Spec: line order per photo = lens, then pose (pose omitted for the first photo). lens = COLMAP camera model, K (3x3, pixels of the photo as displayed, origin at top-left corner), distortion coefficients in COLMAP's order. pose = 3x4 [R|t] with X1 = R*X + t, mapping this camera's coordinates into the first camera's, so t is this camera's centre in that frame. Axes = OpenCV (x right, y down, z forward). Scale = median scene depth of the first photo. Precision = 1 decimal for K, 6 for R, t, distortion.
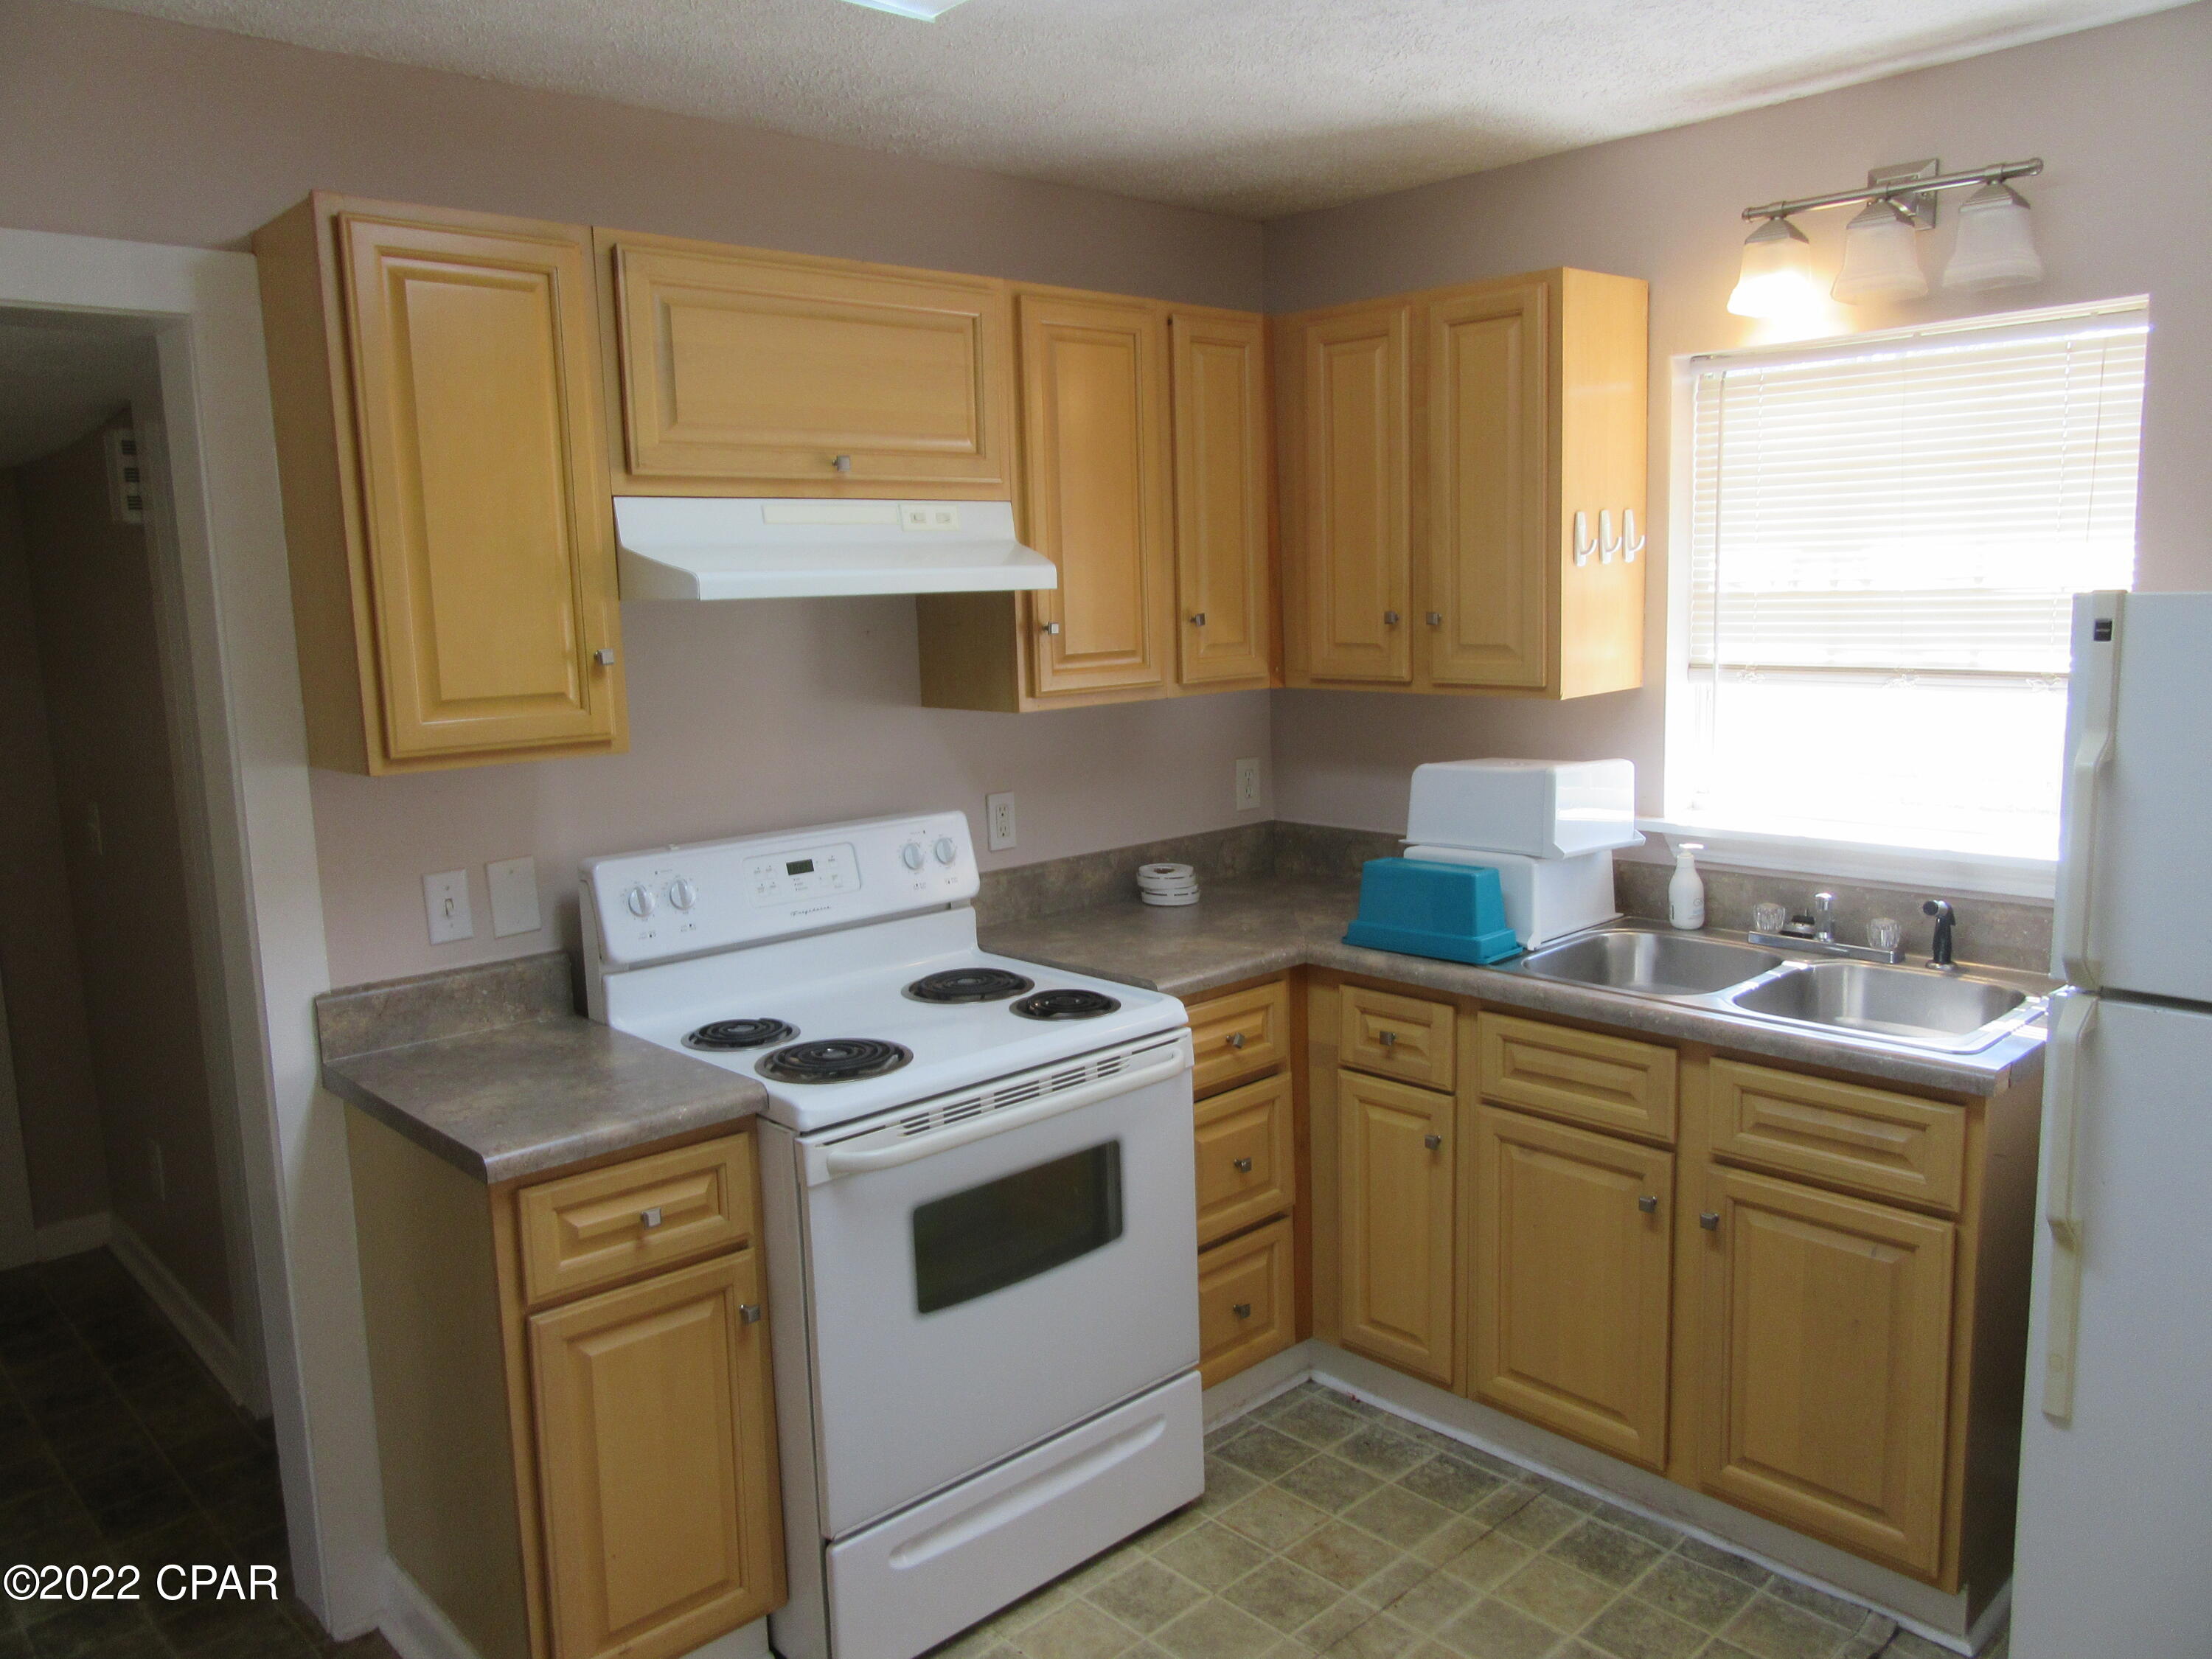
lens RADIAL K [[1627.7, 0, 1105.2], [0, 1627.7, 835.9], [0, 0, 1]] dist [-0.009110, 0.004164]
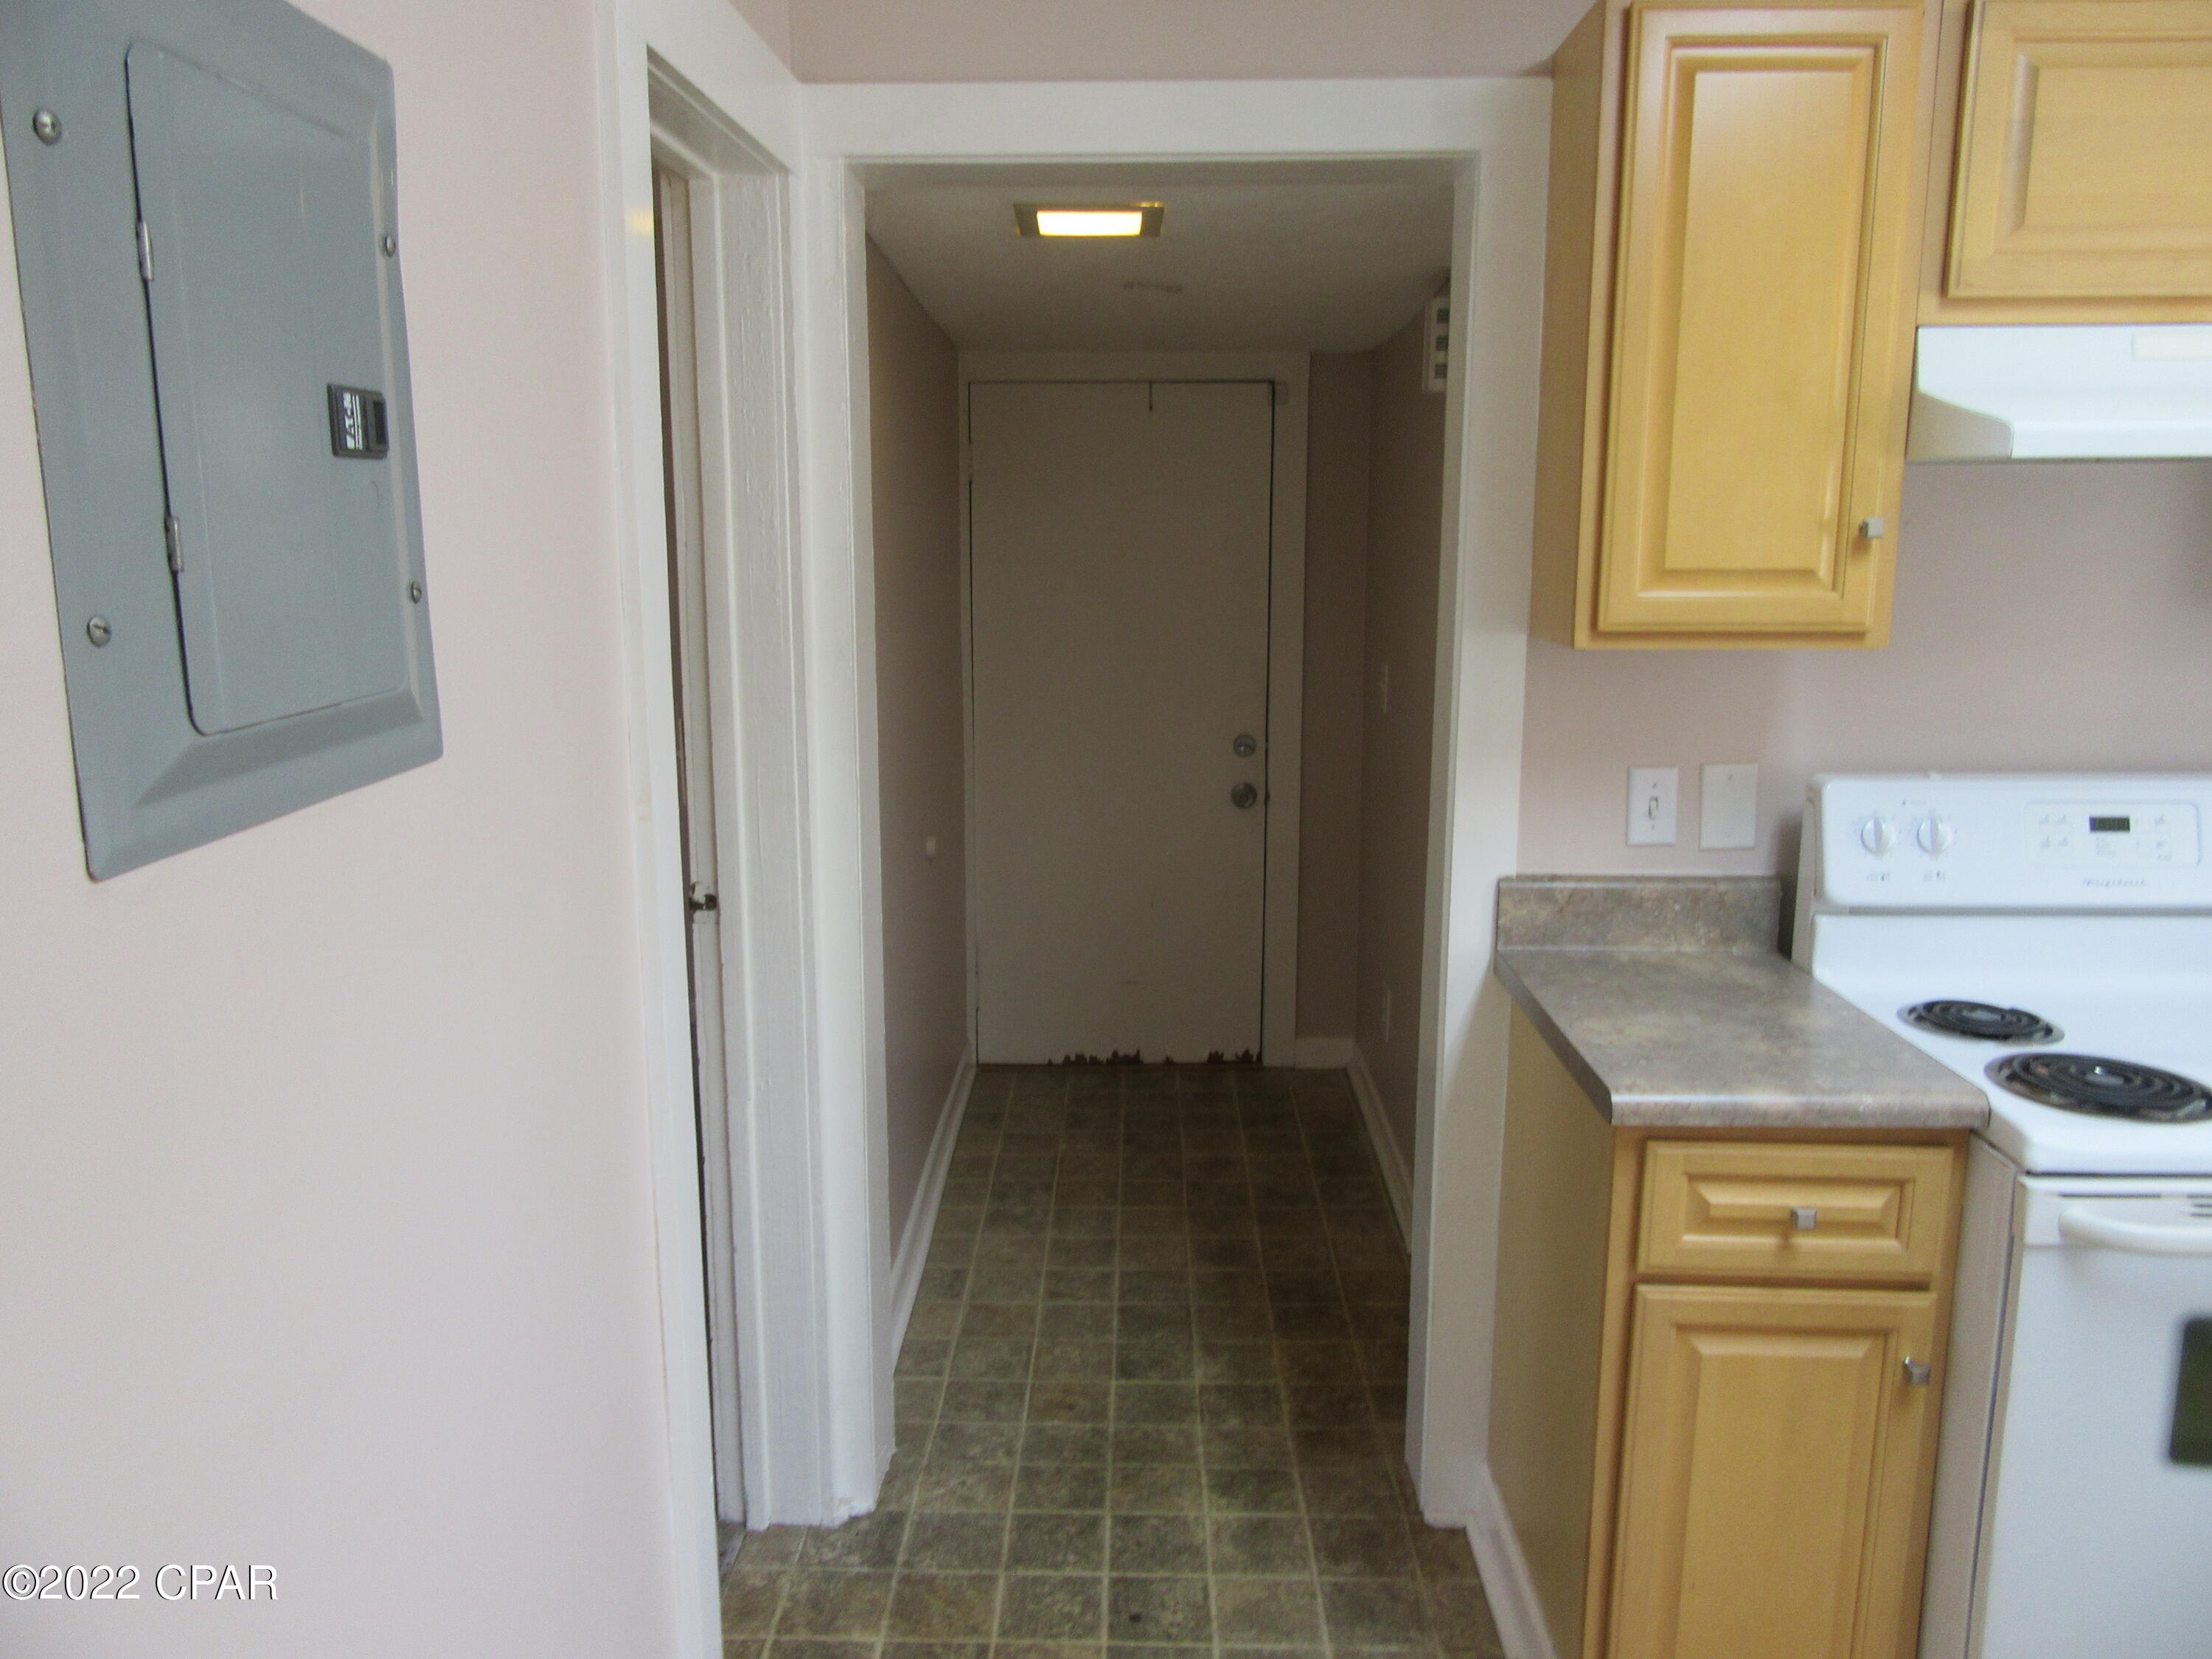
lens RADIAL K [[1627.7, 0, 1105.2], [0, 1627.7, 835.9], [0, 0, 1]] dist [-0.009110, 0.004164]
pose [[0.710167, 0.160003, -0.685611, -0.000292], [-0.122007, 0.987068, 0.103979, 0.003614], [0.693381, 0.009807, 0.720504, 0.155426]]
